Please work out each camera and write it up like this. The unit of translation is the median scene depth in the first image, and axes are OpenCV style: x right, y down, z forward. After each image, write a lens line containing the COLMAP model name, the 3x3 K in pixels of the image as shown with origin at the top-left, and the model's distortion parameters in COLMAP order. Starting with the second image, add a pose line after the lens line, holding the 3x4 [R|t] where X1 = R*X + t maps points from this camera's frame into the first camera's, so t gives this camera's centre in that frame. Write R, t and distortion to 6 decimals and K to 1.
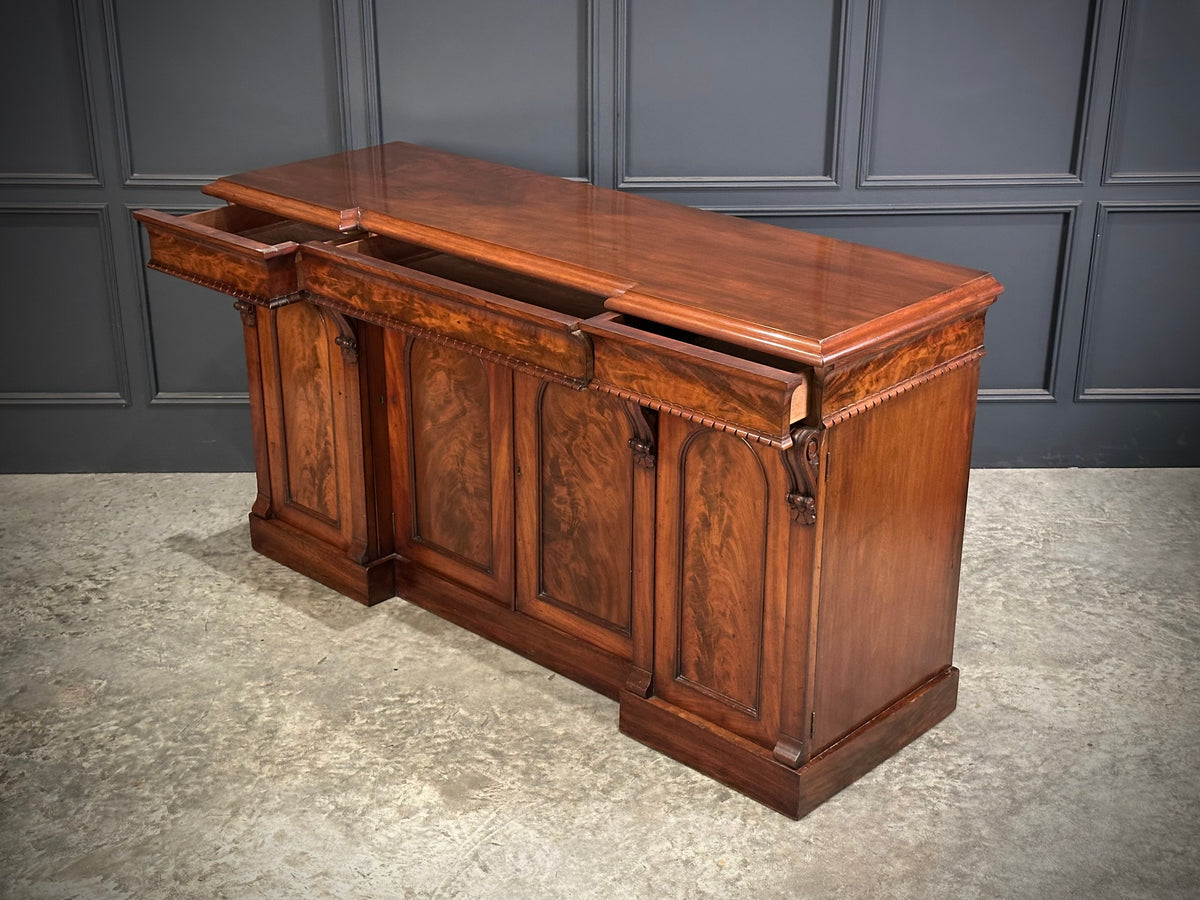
lens RADIAL K [[1671.7, 0, 609.9], [0, 1671.7, 460.2], [0, 0, 1]] dist [0.101076, 0.000000]
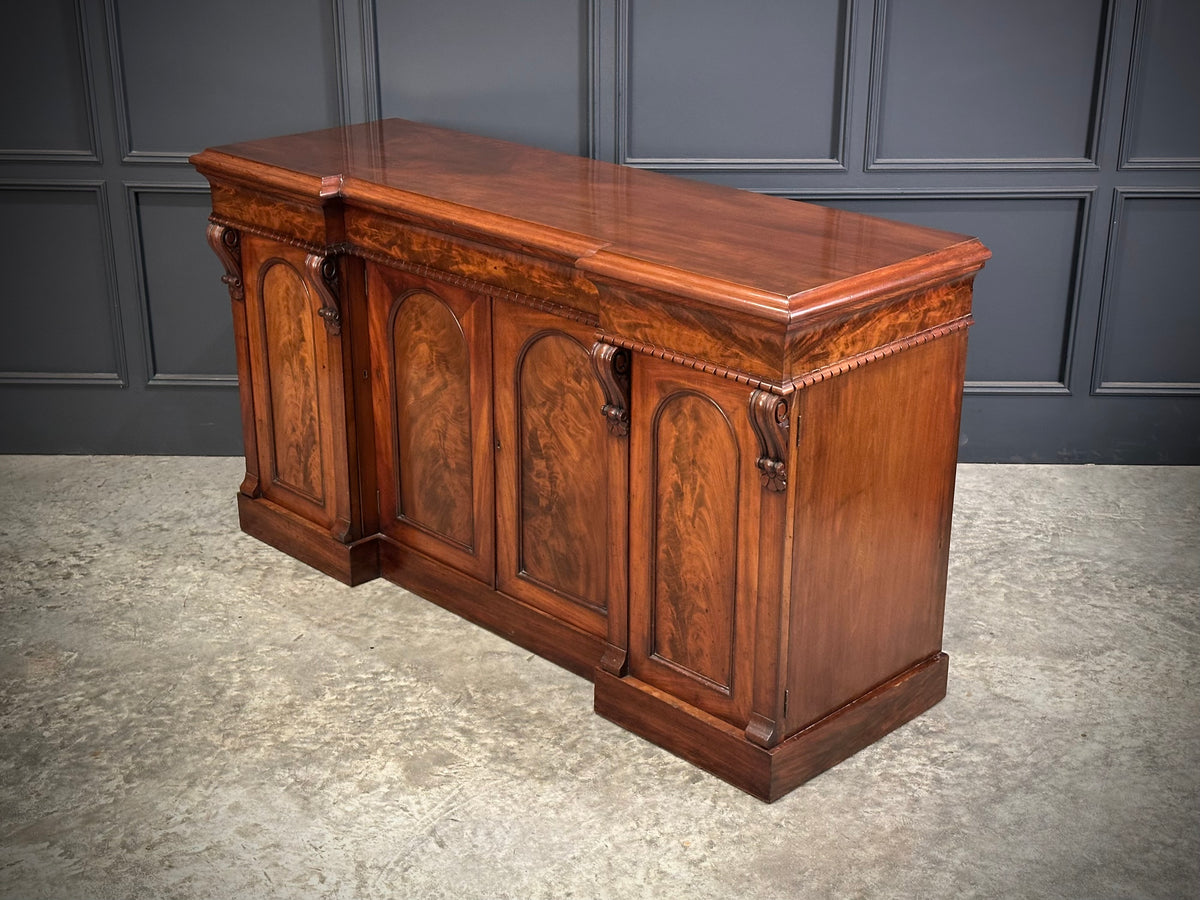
lens RADIAL K [[1671.7, 0, 612.3], [0, 1671.7, 453.7], [0, 0, 1]] dist [0.101076, 0.000000]
pose [[0.999167, 0.014002, -0.038326, 0.051640], [-0.014977, 0.999568, -0.025272, 0.037134], [0.037956, 0.025825, 0.998946, 0.028941]]
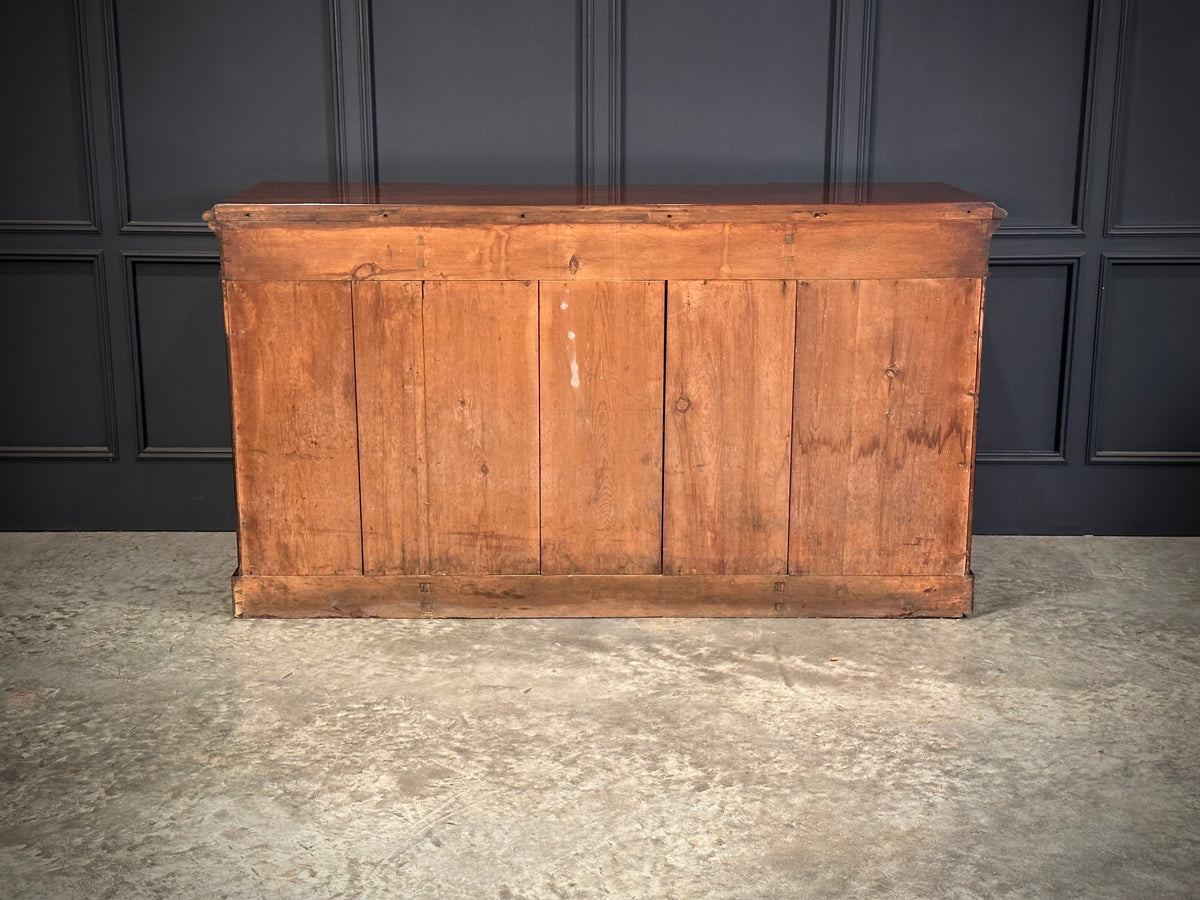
lens RADIAL K [[1671.7, 0, 606.8], [0, 1671.7, 455.0], [0, 0, 1]] dist [0.101076, 0.000000]
pose [[0.999525, 0.005278, -0.030377, 0.040638], [-0.010130, 0.986764, -0.161847, 0.161404], [0.029120, 0.162078, 0.986348, 0.051062]]
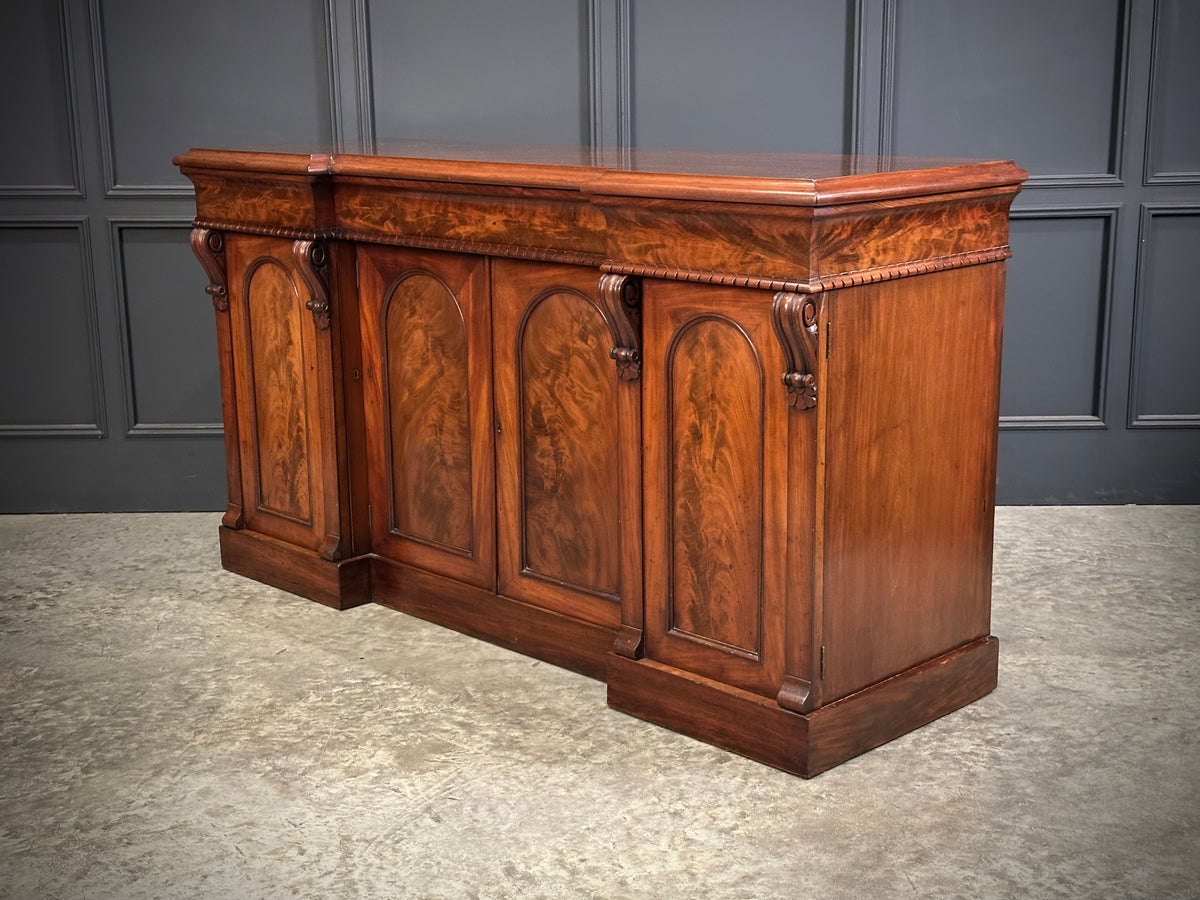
lens RADIAL K [[1671.7, 0, 606.0], [0, 1671.7, 473.6], [0, 0, 1]] dist [0.101076, 0.000000]
pose [[0.999056, -0.007353, -0.042804, 0.043590], [0.000338, 0.986850, -0.161639, 0.185289], [0.043430, 0.161472, 0.985921, 0.121407]]
